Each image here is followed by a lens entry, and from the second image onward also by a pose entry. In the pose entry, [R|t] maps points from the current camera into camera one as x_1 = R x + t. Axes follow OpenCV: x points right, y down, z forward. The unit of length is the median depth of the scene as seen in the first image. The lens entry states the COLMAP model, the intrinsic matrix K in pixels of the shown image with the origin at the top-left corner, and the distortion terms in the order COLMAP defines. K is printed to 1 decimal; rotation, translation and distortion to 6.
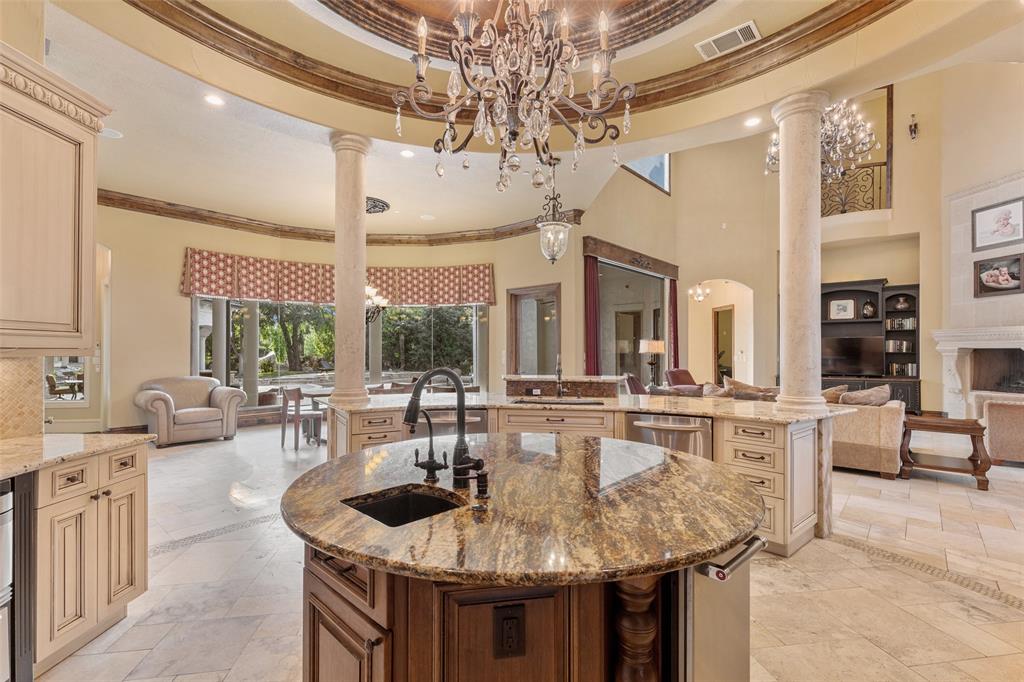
lens RADIAL K [[463.3, 0, 510.8], [0, 463.3, 344.9], [0, 0, 1]] dist [0.006235, 0.000178]
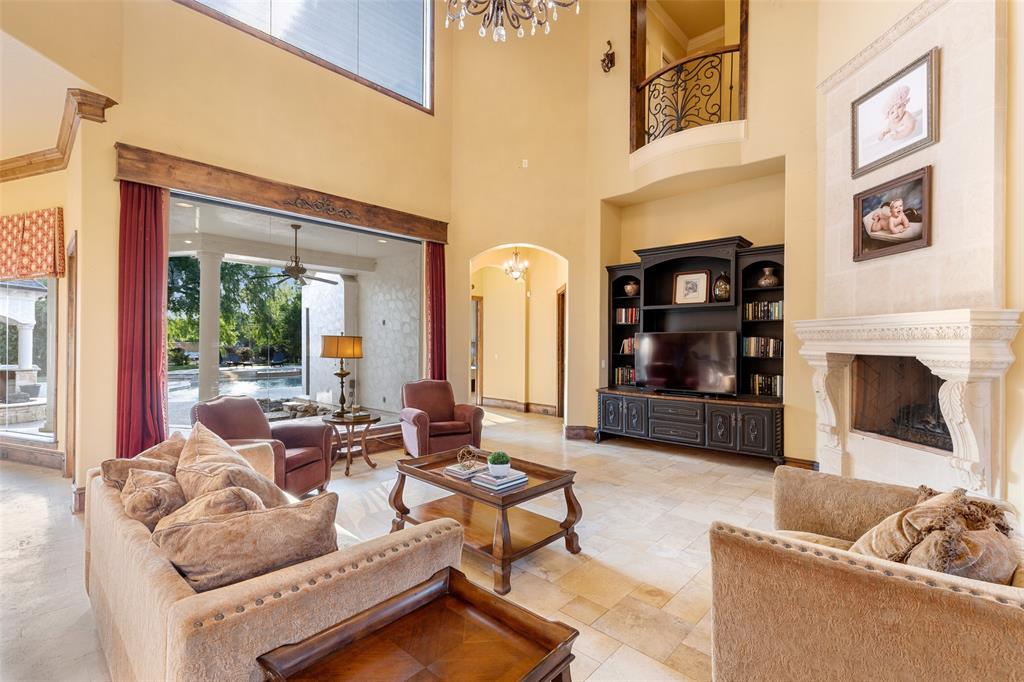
lens RADIAL K [[463.3, 0, 510.0], [0, 463.3, 338.6], [0, 0, 1]] dist [0.006235, 0.000178]
pose [[0.999862, 0.000192, -0.016586, 0.525432], [-0.000104, 0.999986, 0.005323, -0.012005], [0.016587, -0.005320, 0.999848, 0.392711]]
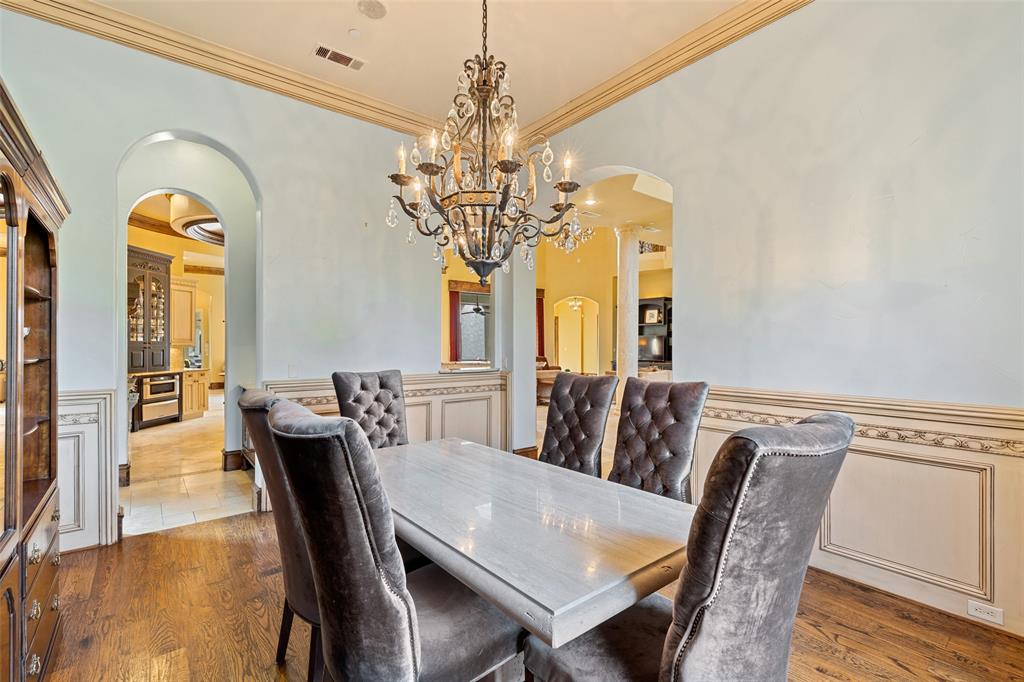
lens RADIAL K [[463.3, 0, 508.5], [0, 463.3, 345.1], [0, 0, 1]] dist [0.006235, 0.000178]
pose [[0.984297, -0.002681, -0.176498, 0.584483], [0.004755, 0.999924, 0.011332, -0.005033], [0.176454, -0.011993, 0.984236, -0.583319]]
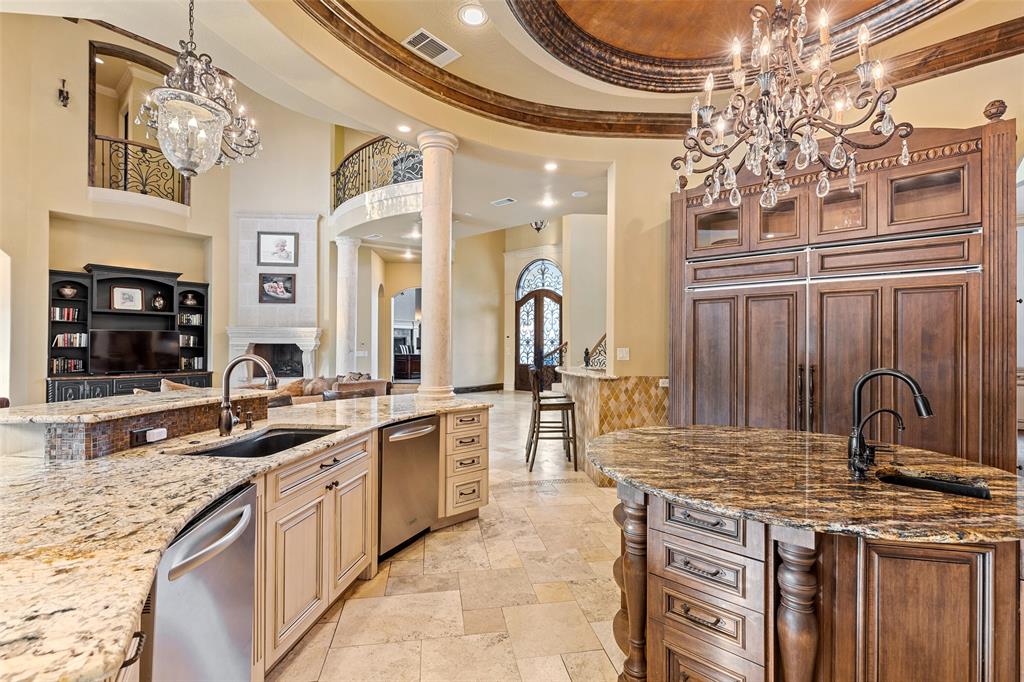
lens RADIAL K [[463.3, 0, 516.2], [0, 463.3, 342.2], [0, 0, 1]] dist [0.006235, 0.000178]
pose [[0.001713, 0.005896, 0.999981, -0.202957], [-0.017845, 0.999824, -0.005864, -0.001348], [-0.999839, -0.017834, 0.001818, 0.275980]]
